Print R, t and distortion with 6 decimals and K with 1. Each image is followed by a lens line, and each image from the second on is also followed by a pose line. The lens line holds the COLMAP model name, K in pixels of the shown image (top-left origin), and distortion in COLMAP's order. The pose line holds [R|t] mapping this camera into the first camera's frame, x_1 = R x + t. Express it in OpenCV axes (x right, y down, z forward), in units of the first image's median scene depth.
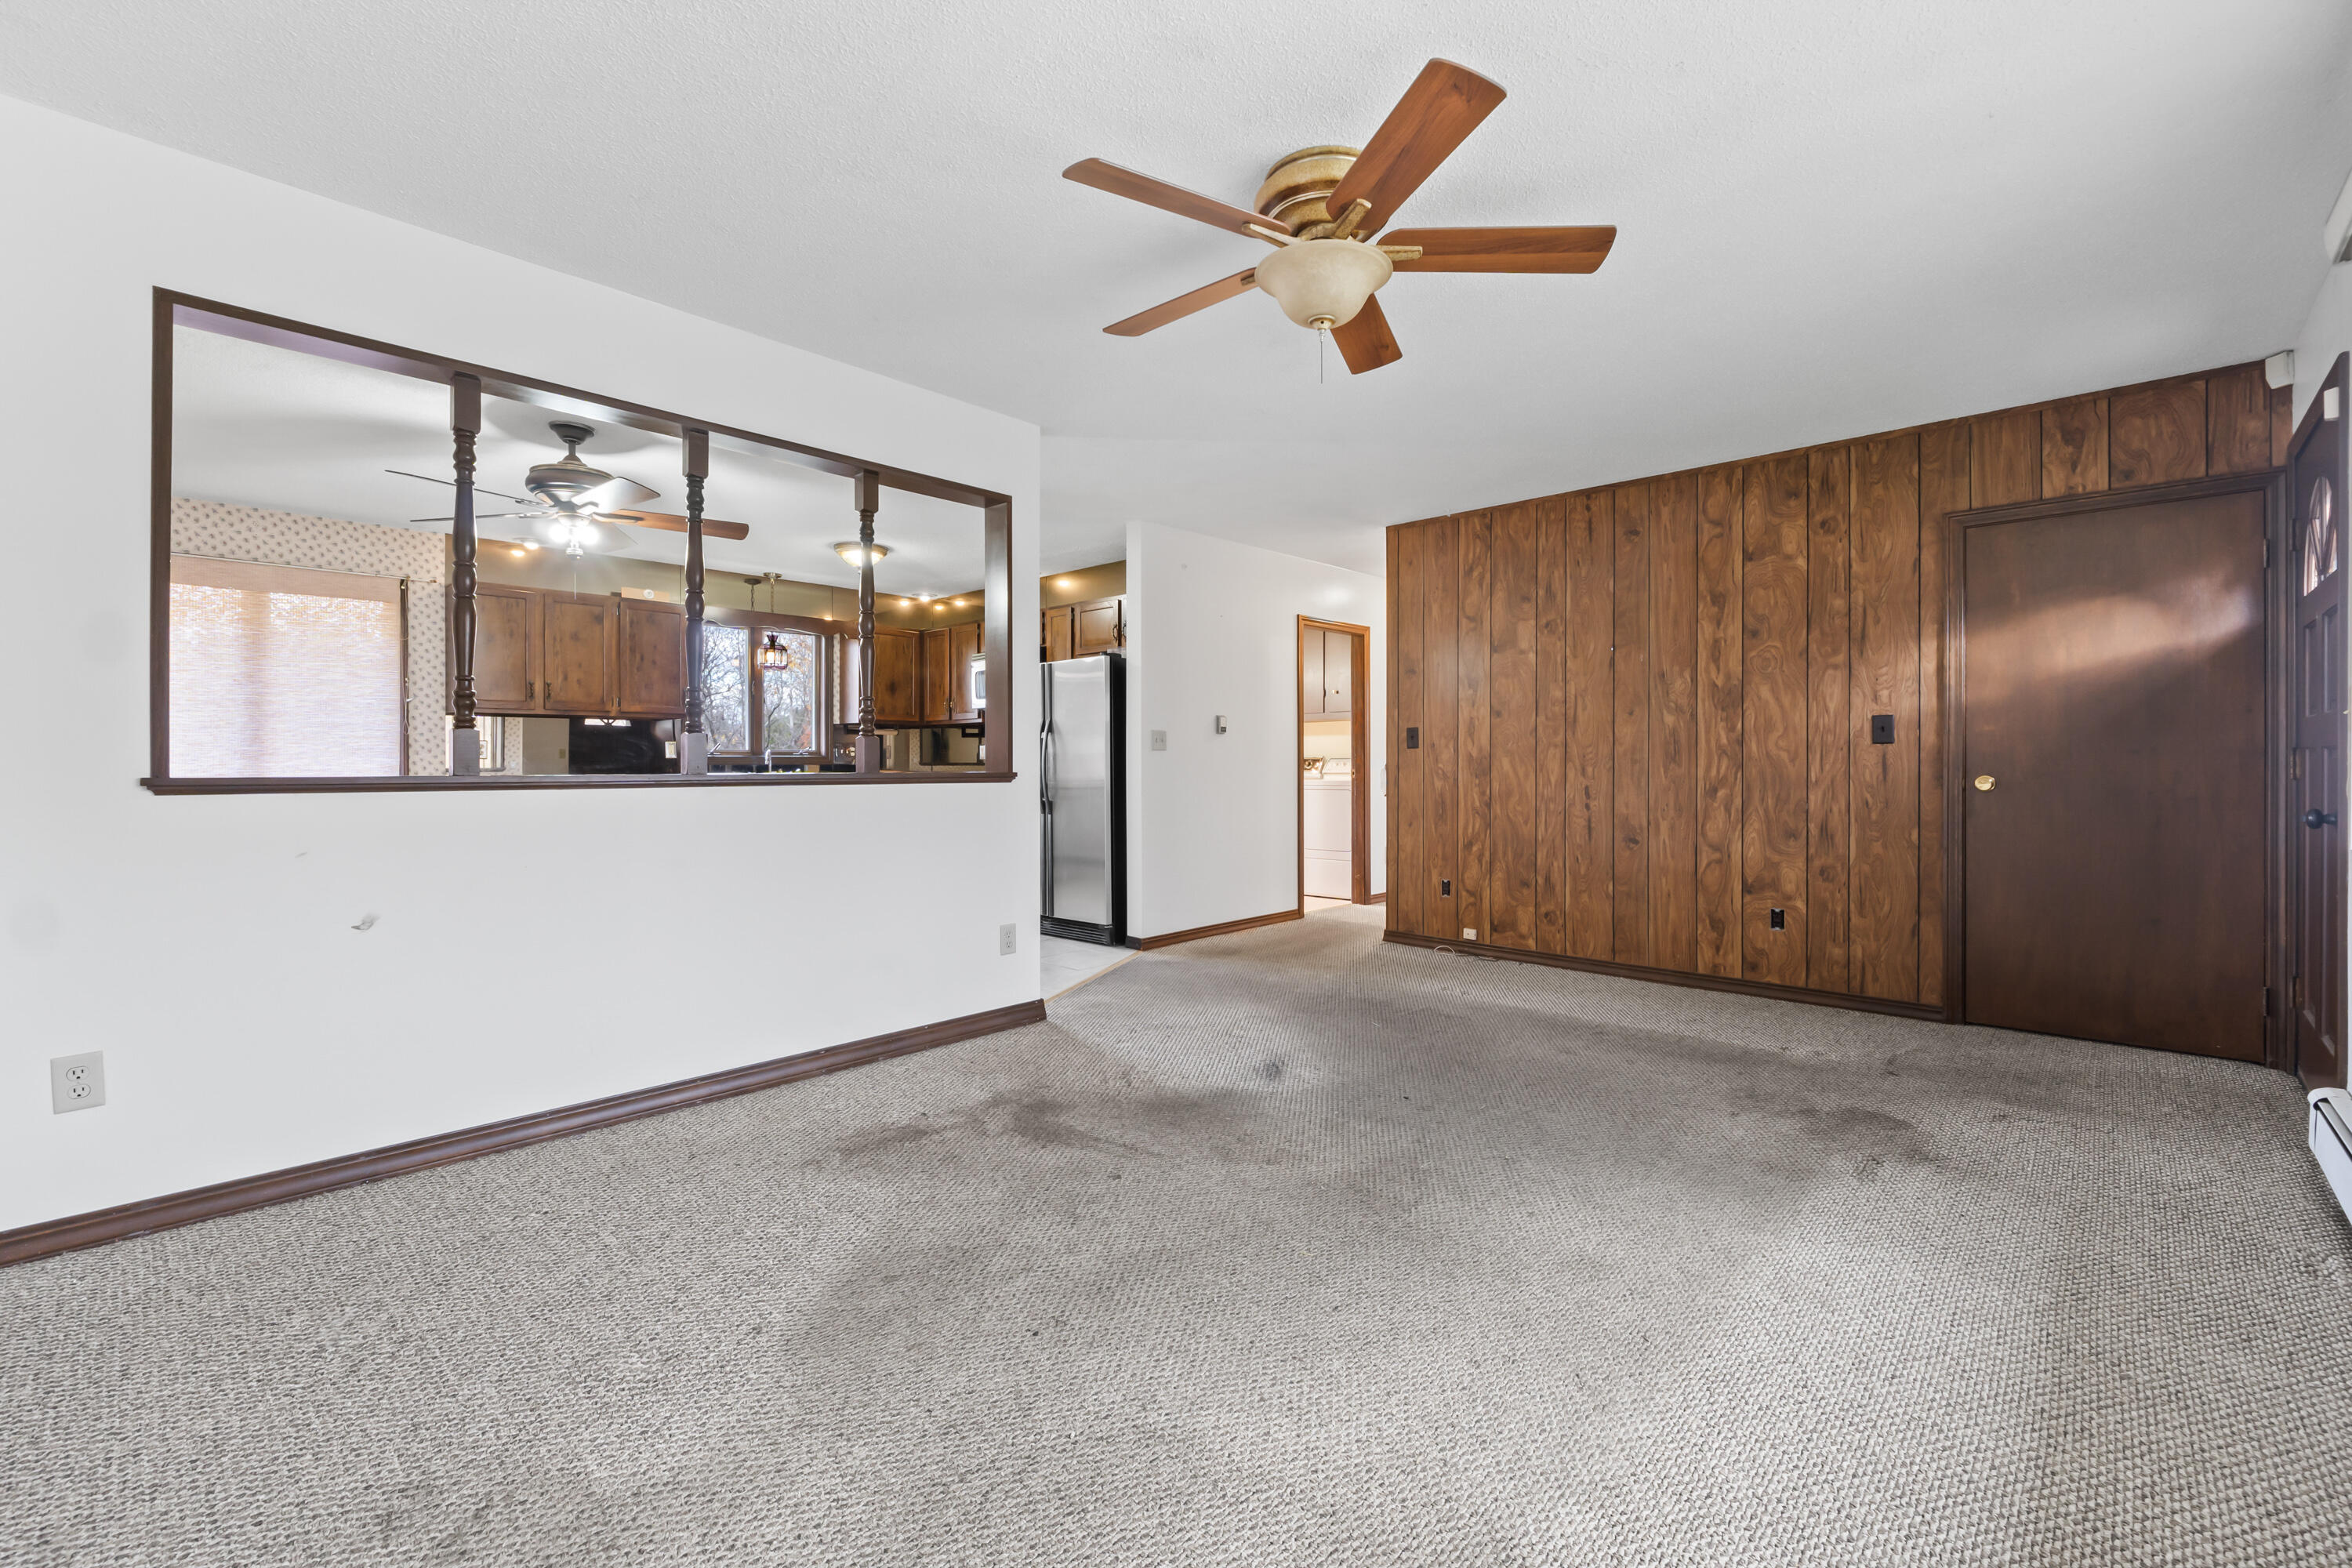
lens RADIAL K [[987.8, 0, 1181.7], [0, 987.8, 762.2], [0, 0, 1]] dist [-0.013331, 0.000639]
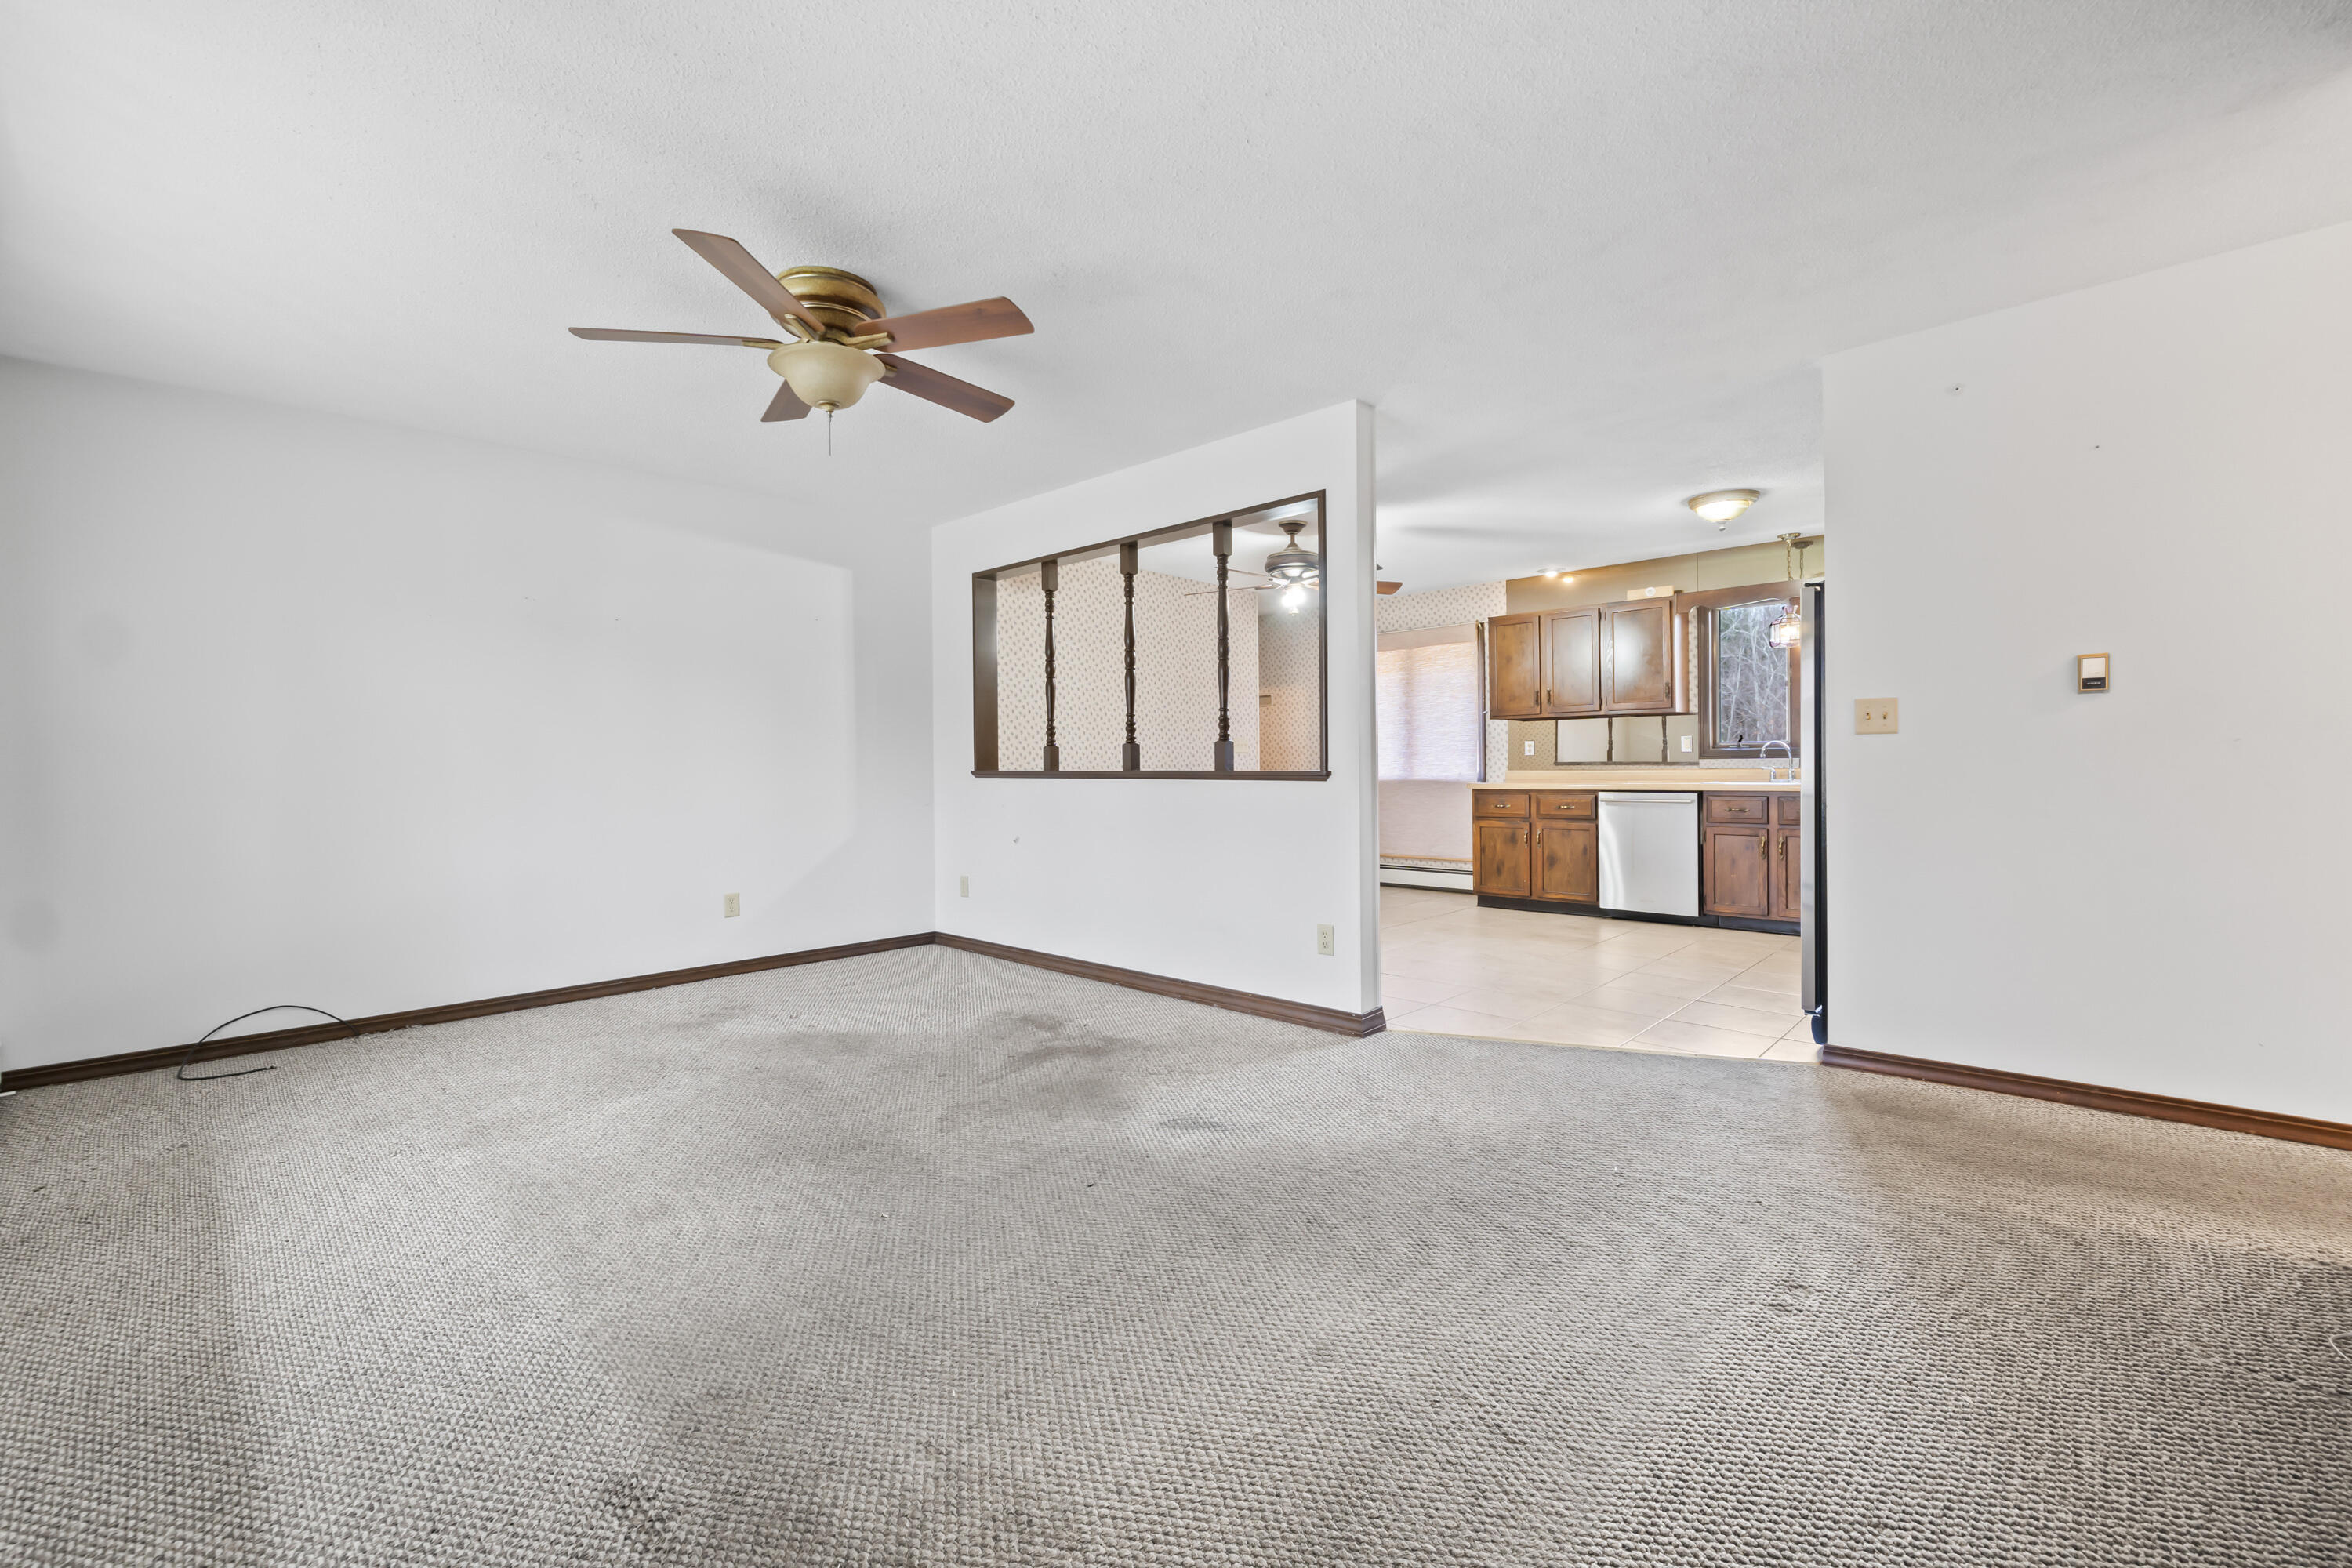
lens RADIAL K [[987.8, 0, 1174.5], [0, 987.8, 773.2], [0, 0, 1]] dist [-0.013331, 0.000639]
pose [[-0.017114, 0.011333, -0.999789, 0.615378], [0.011709, 0.999869, 0.011133, -0.000513], [0.999785, -0.011516, -0.017244, 0.654830]]
